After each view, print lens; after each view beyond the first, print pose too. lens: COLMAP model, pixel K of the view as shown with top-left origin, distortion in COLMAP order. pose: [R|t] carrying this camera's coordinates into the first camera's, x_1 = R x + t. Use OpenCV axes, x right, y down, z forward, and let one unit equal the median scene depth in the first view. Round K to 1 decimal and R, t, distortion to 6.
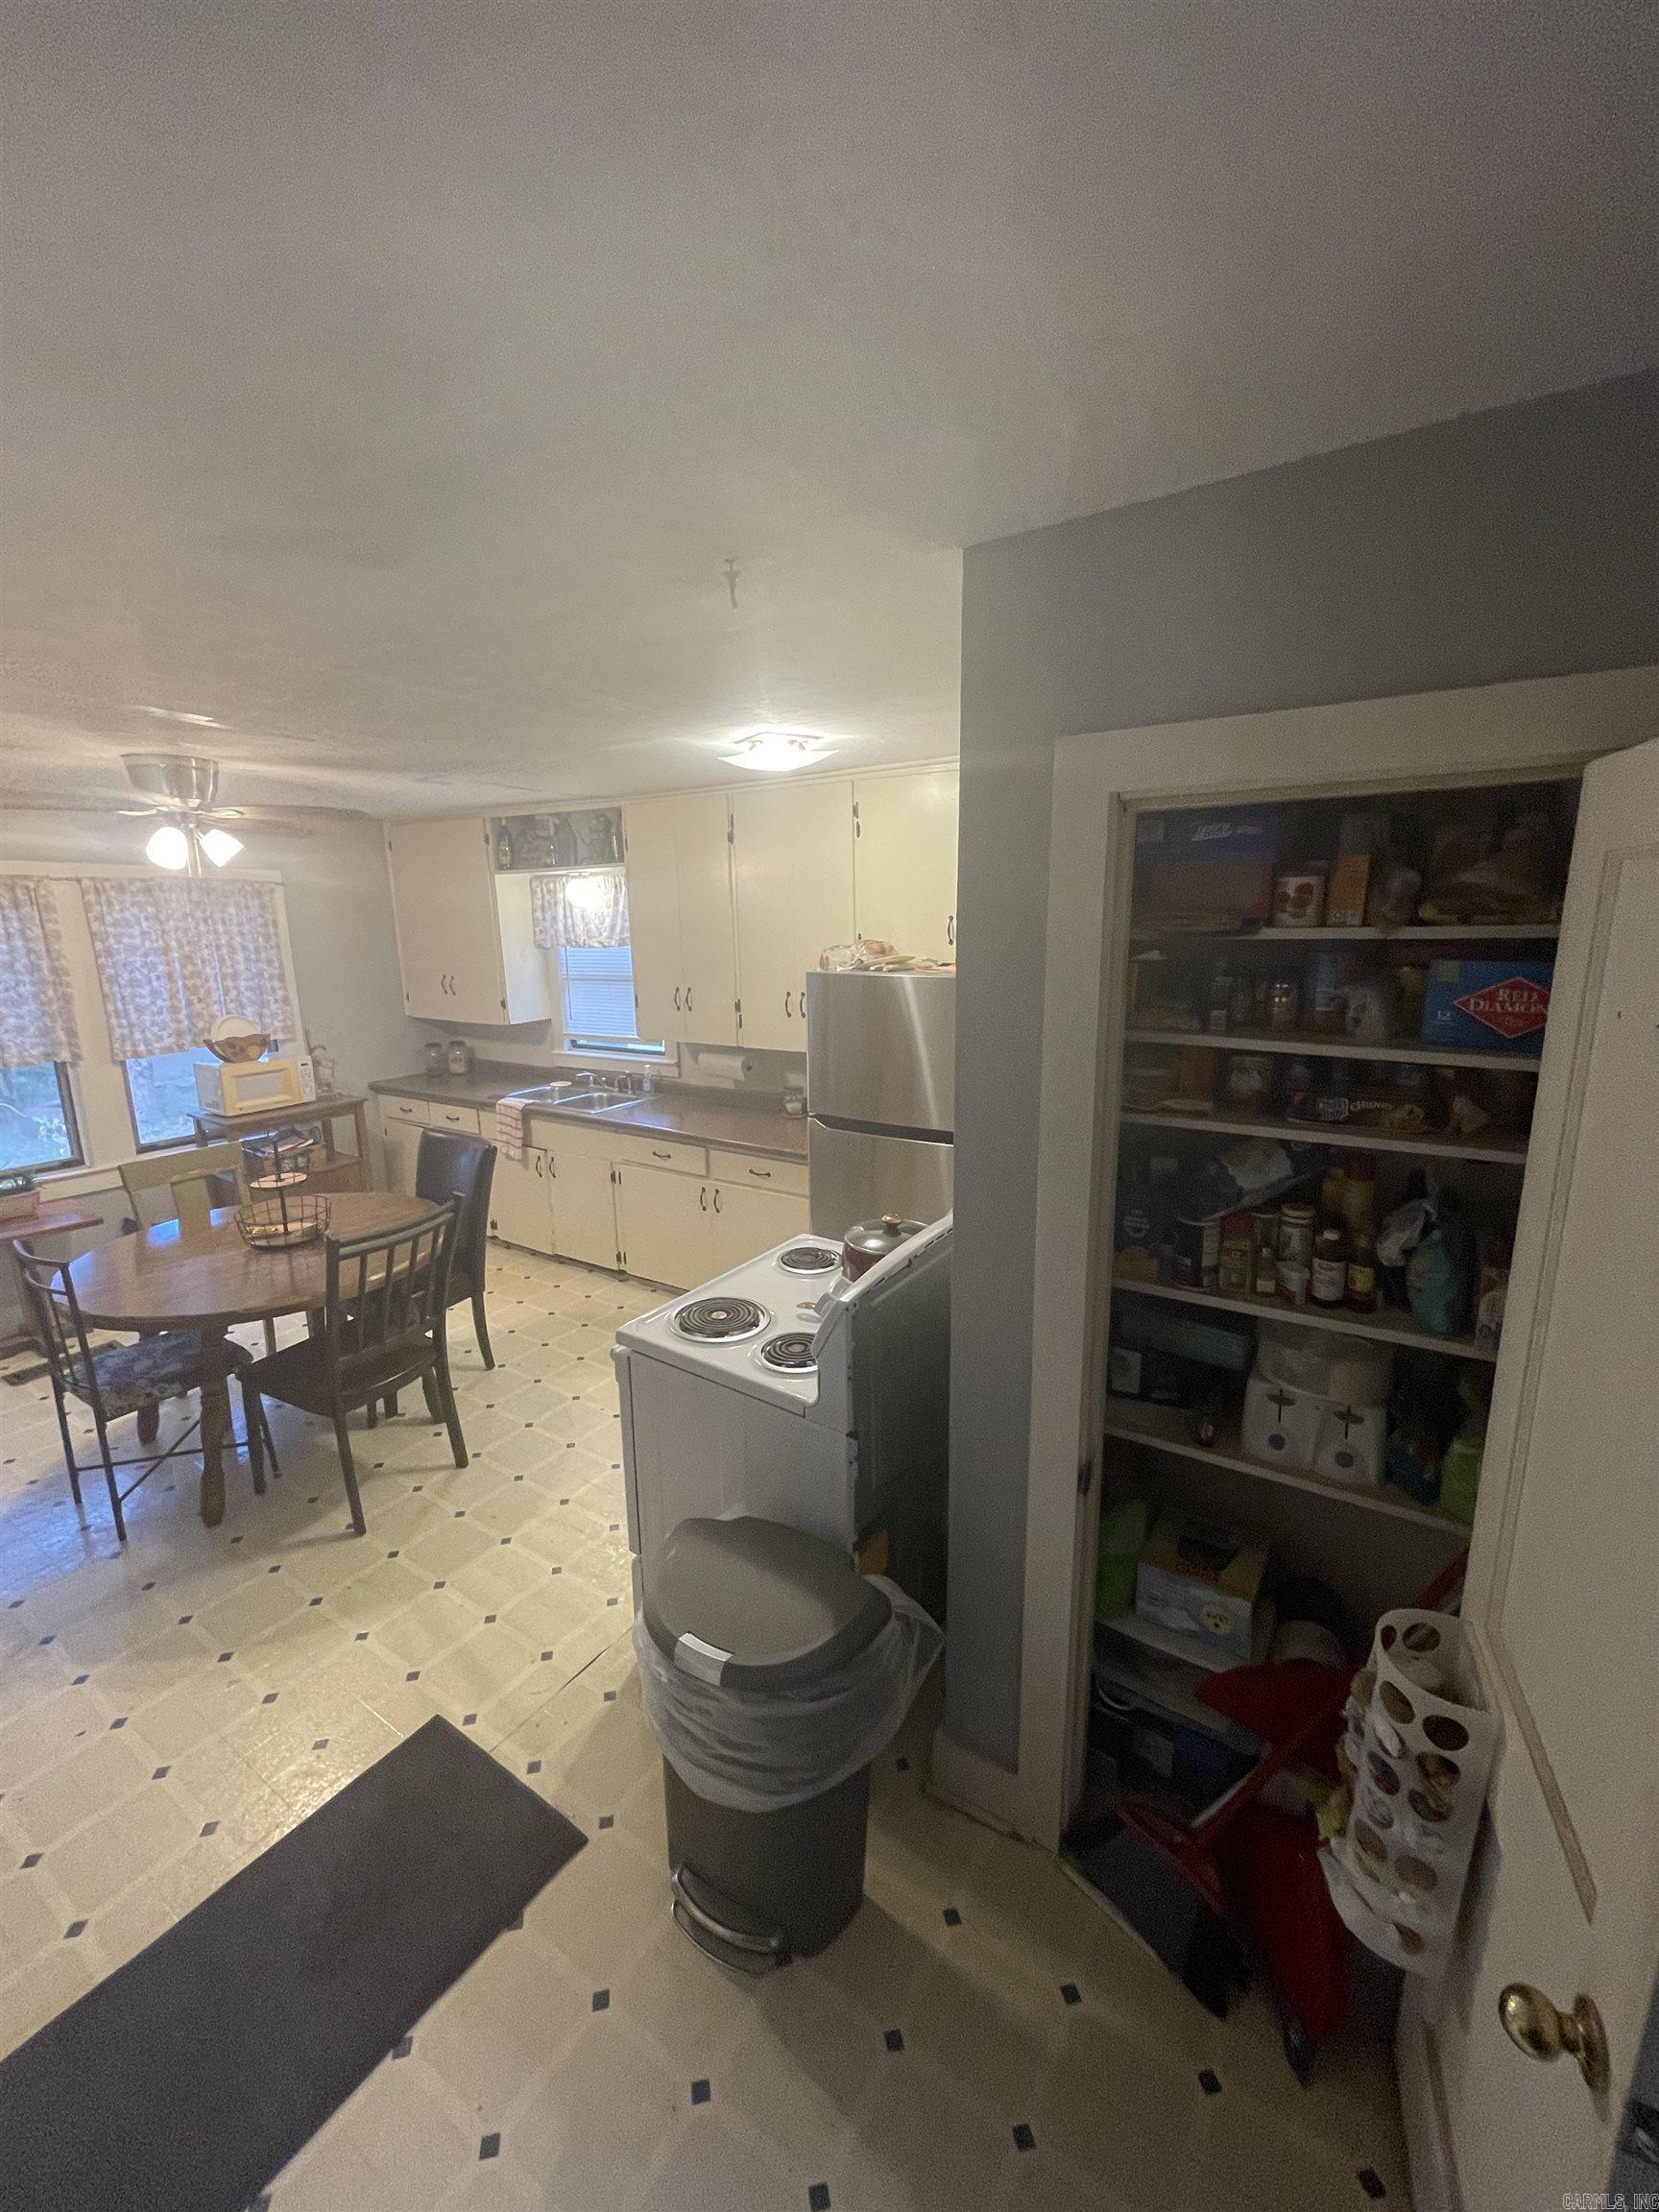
lens RADIAL K [[890.0, 0, 826.2], [0, 890.0, 1096.8], [0, 0, 1]] dist [-0.004100, 0.000992]
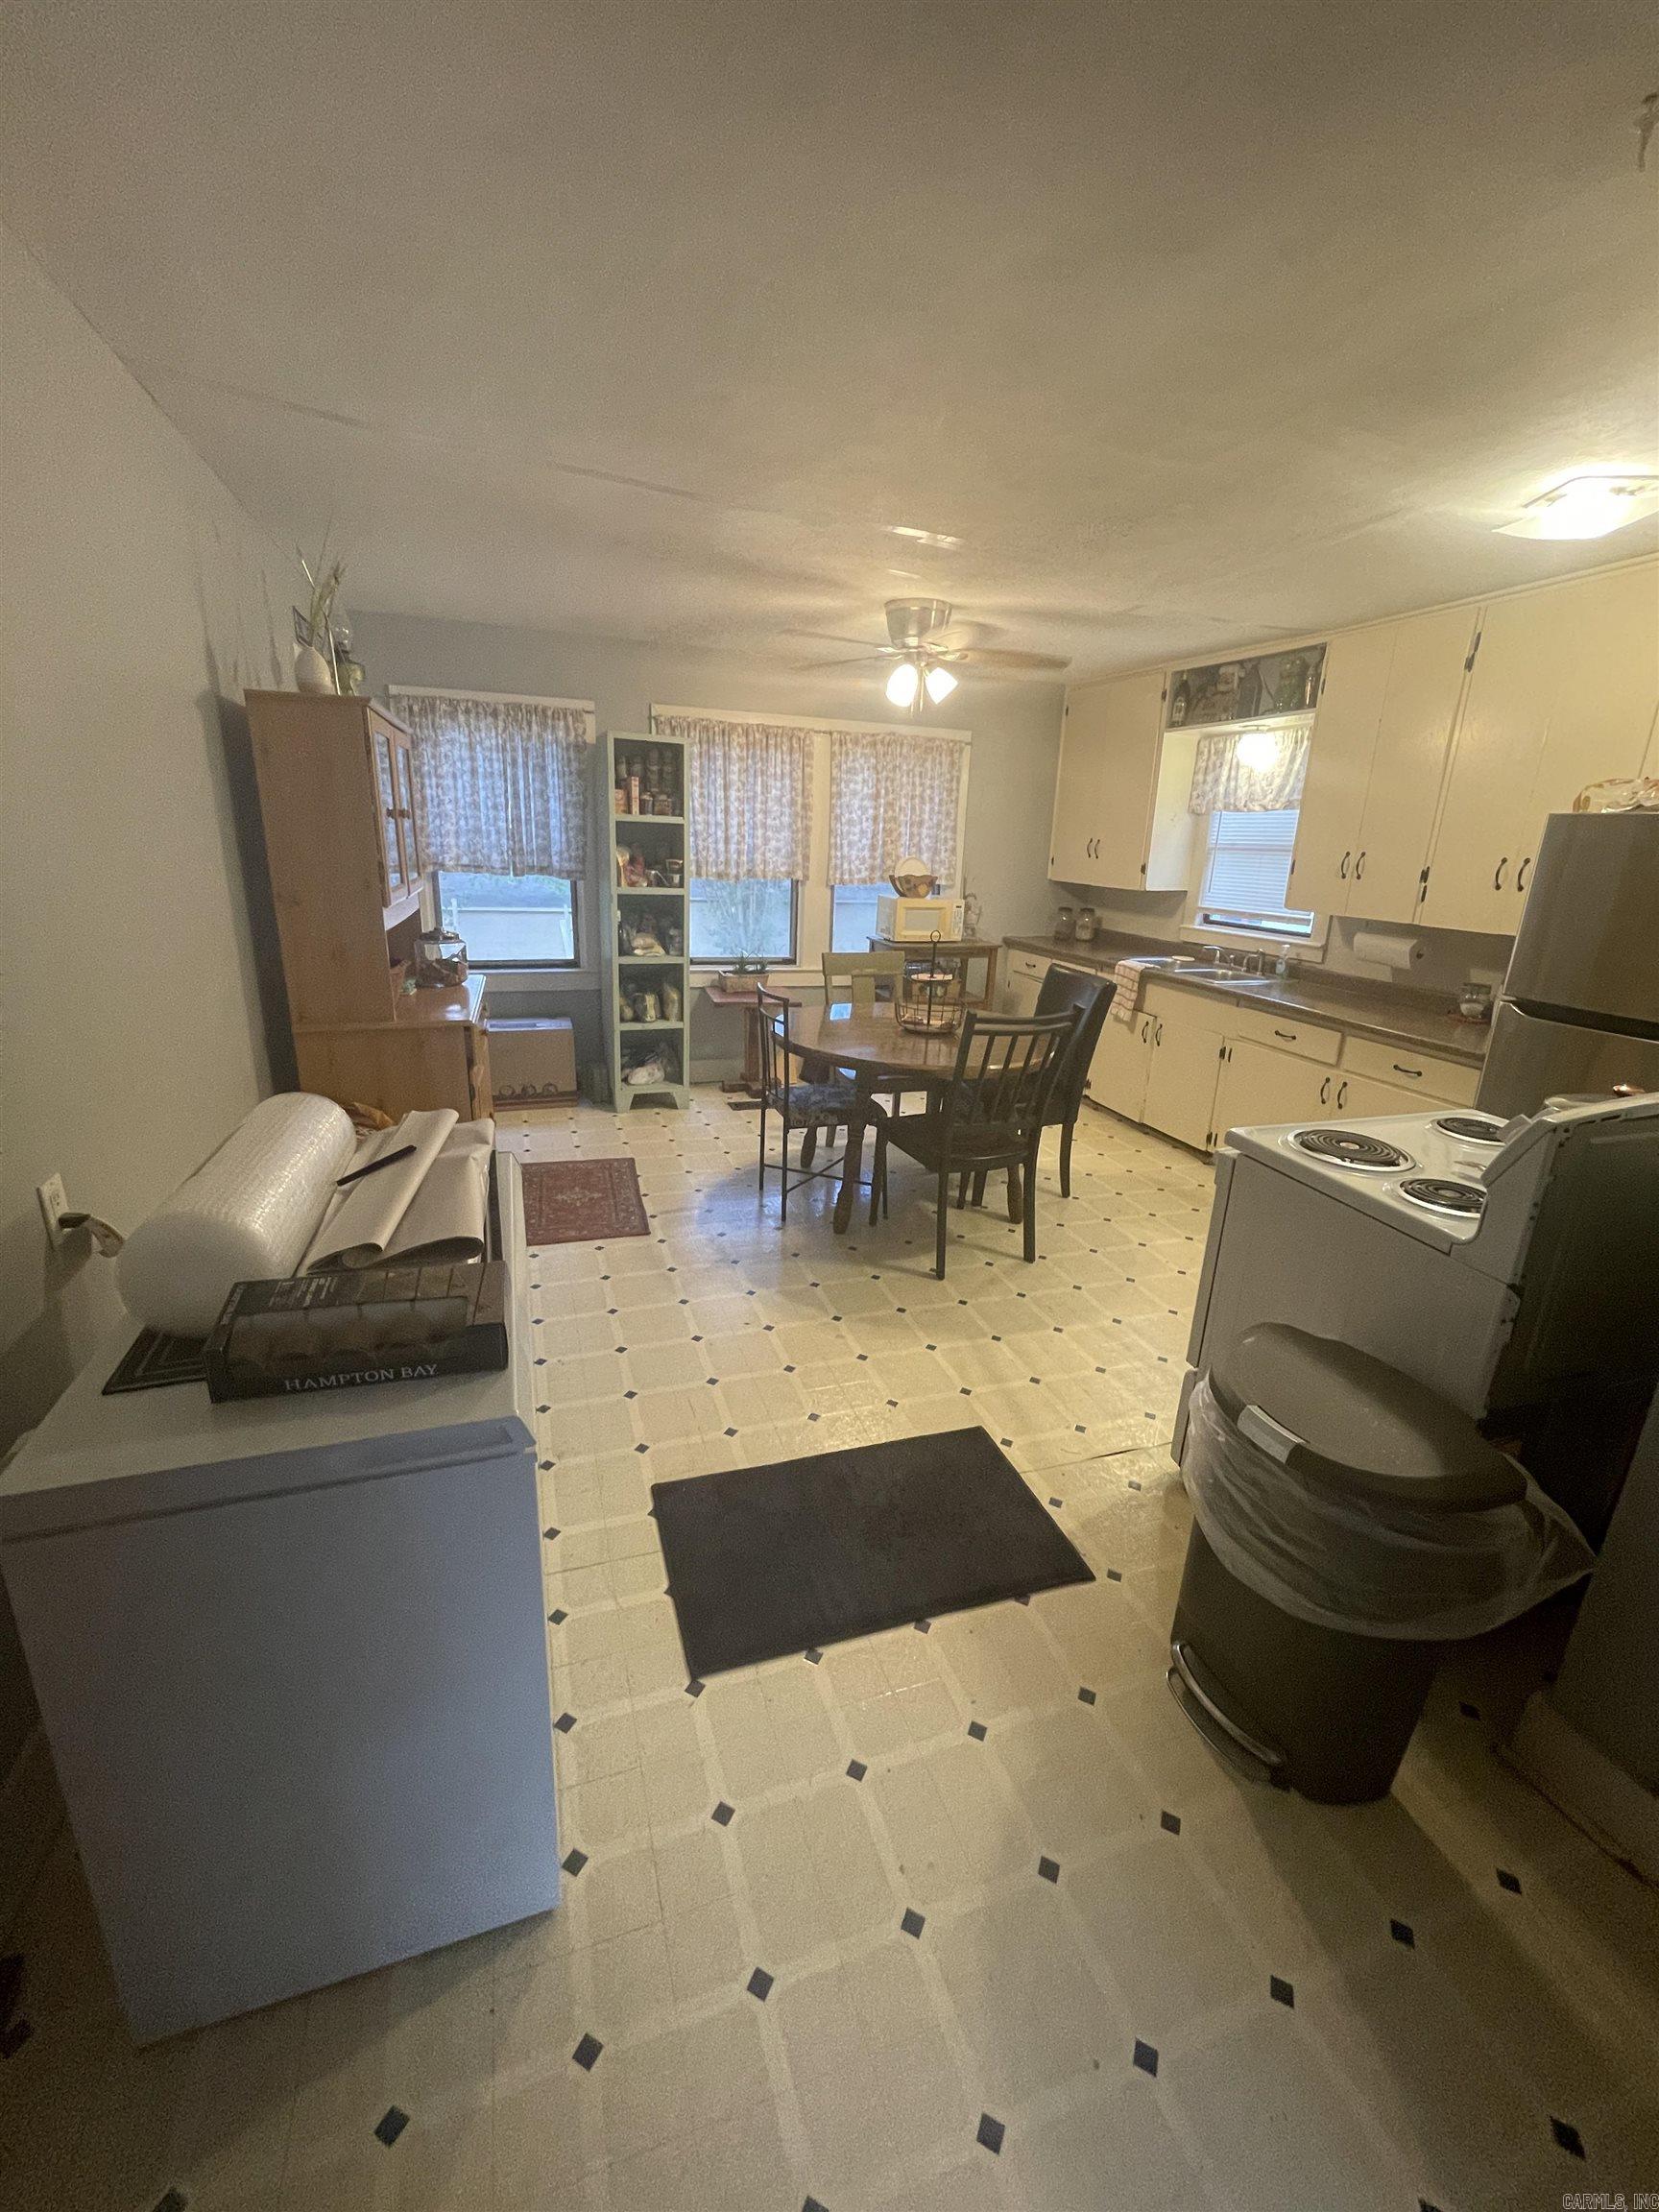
lens RADIAL K [[890.0, 0, 830.5], [0, 890.0, 1095.4], [0, 0, 1]] dist [-0.004100, 0.000992]
pose [[0.788790, 0.214810, -0.575905, -0.015475], [-0.169486, 0.976633, 0.132143, 0.090004], [0.590834, -0.006625, 0.806766, -0.010860]]
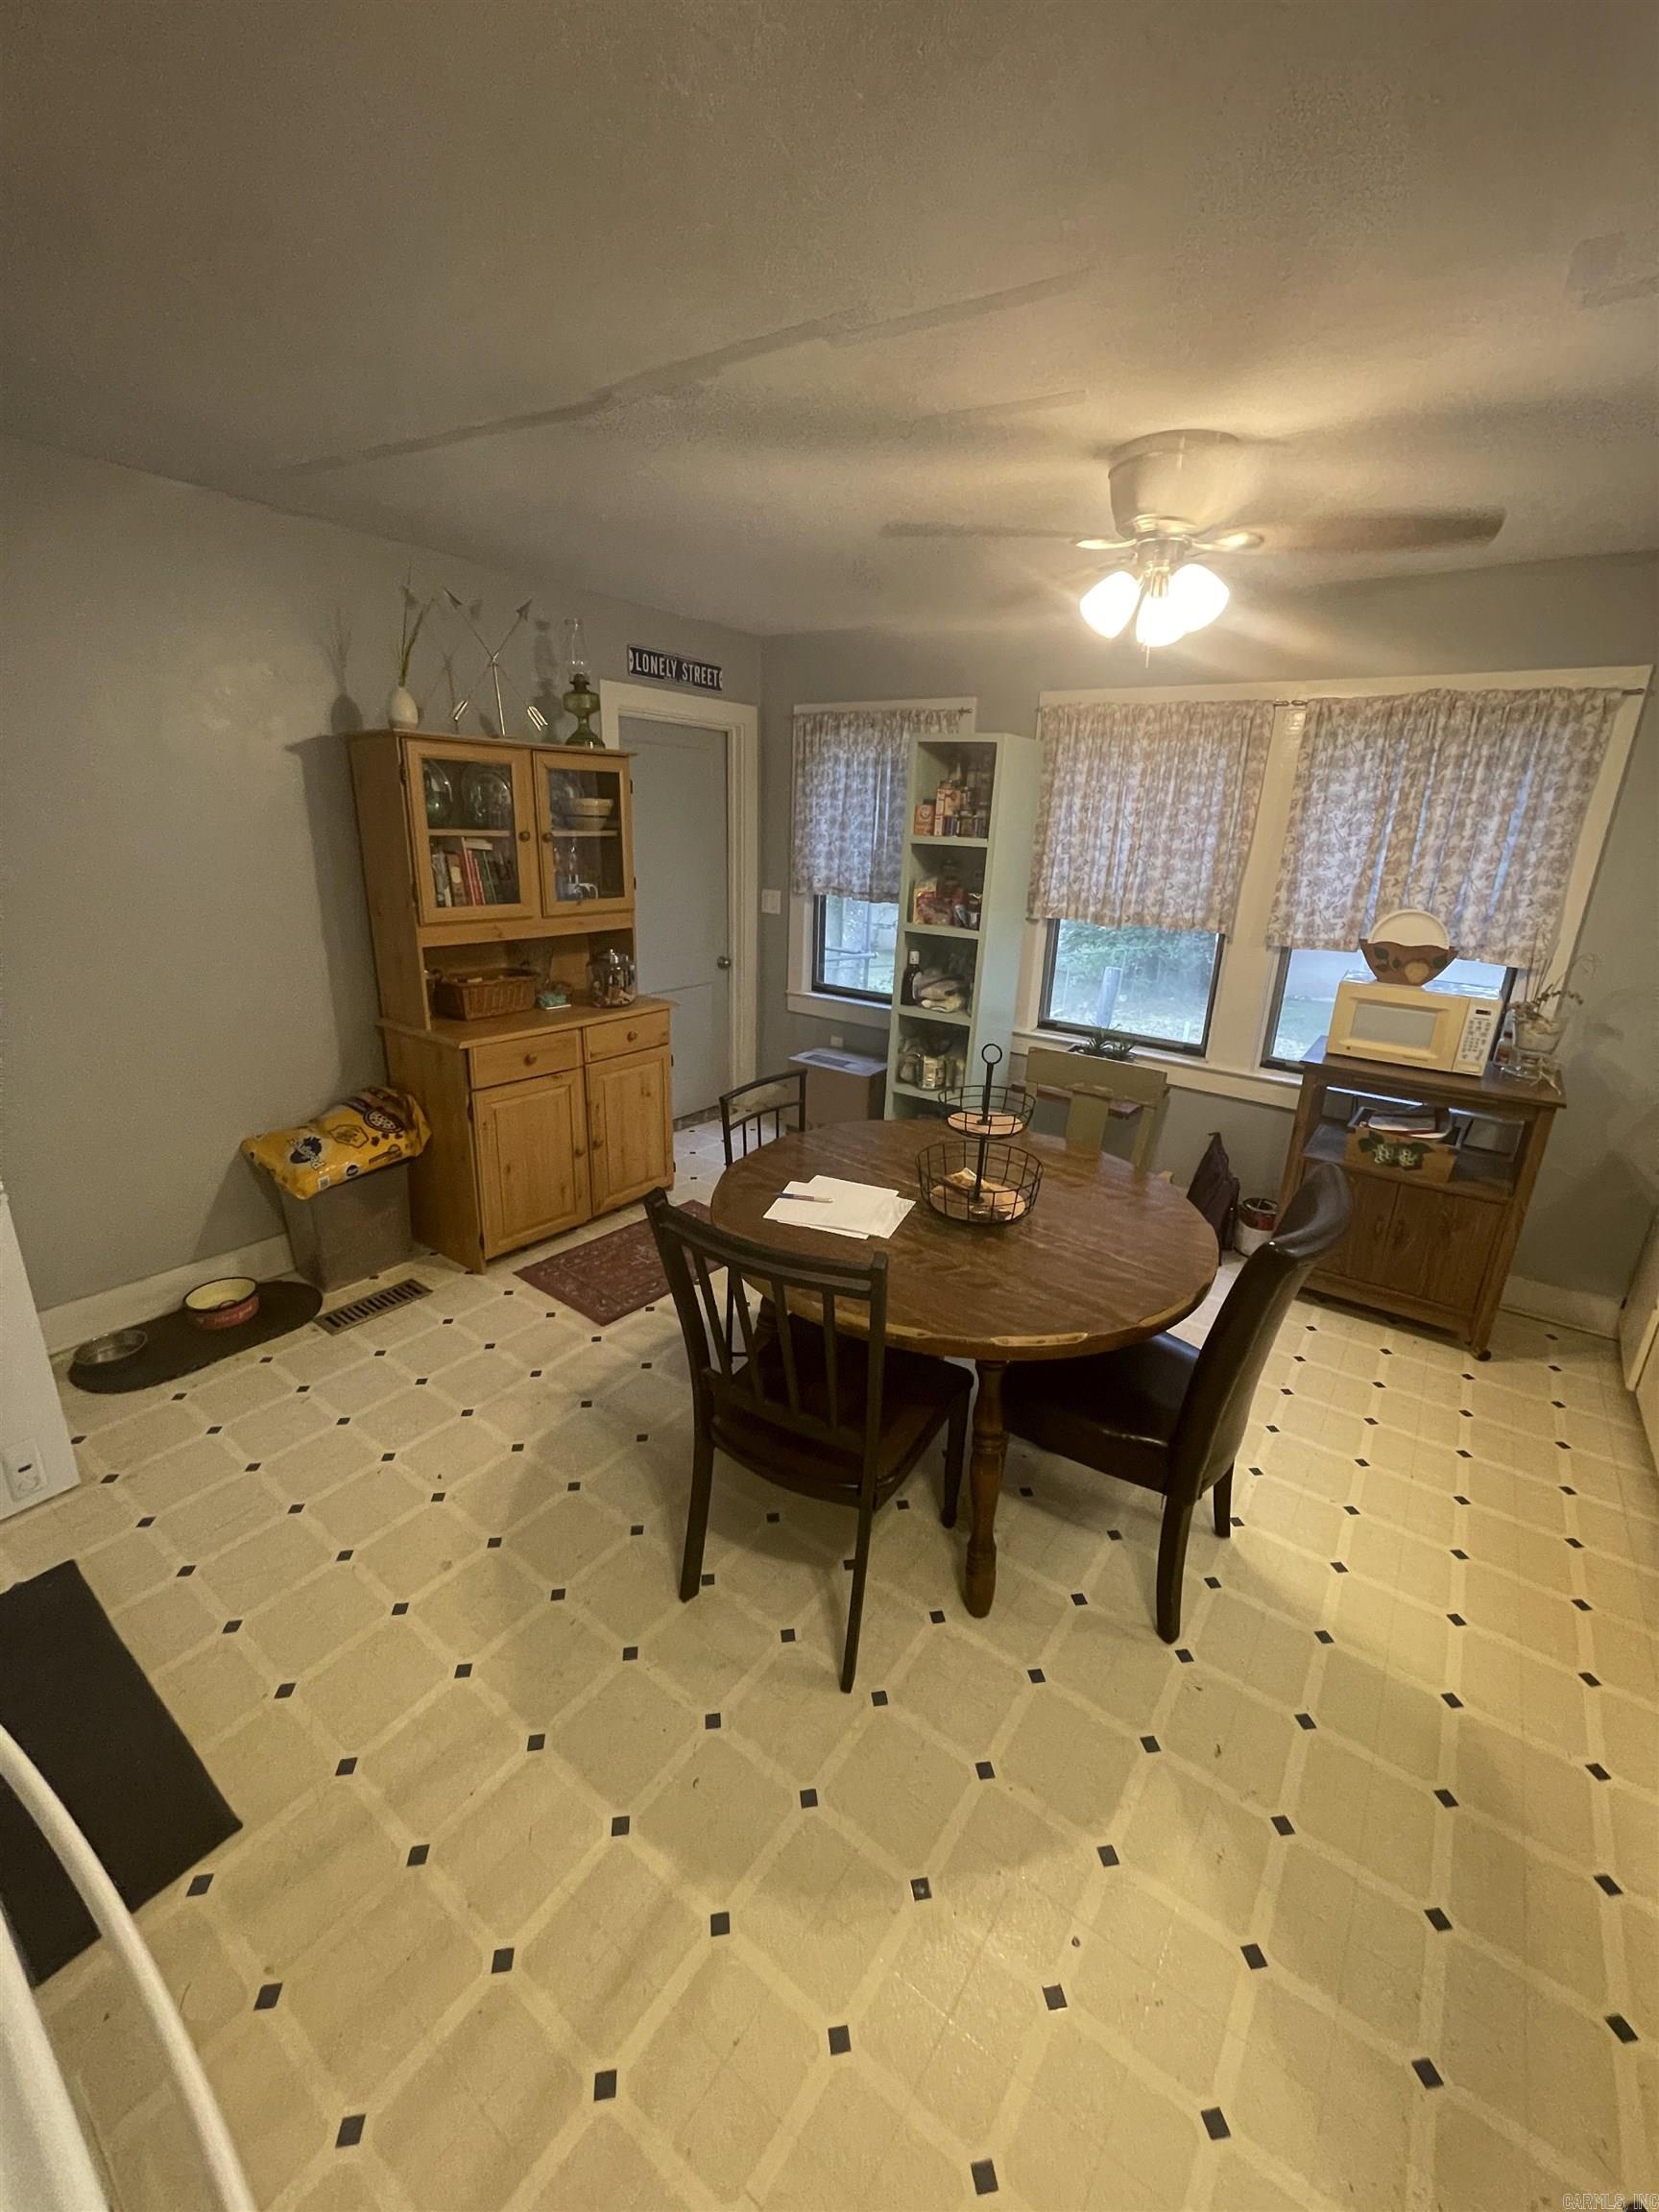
lens RADIAL K [[890.0, 0, 831.8], [0, 890.0, 1097.1], [0, 0, 1]] dist [-0.004100, 0.000992]
pose [[-0.050384, 0.317267, -0.946997, 0.008808], [-0.231427, 0.918684, 0.320095, -0.086024], [0.971547, 0.235288, 0.027137, 0.685111]]
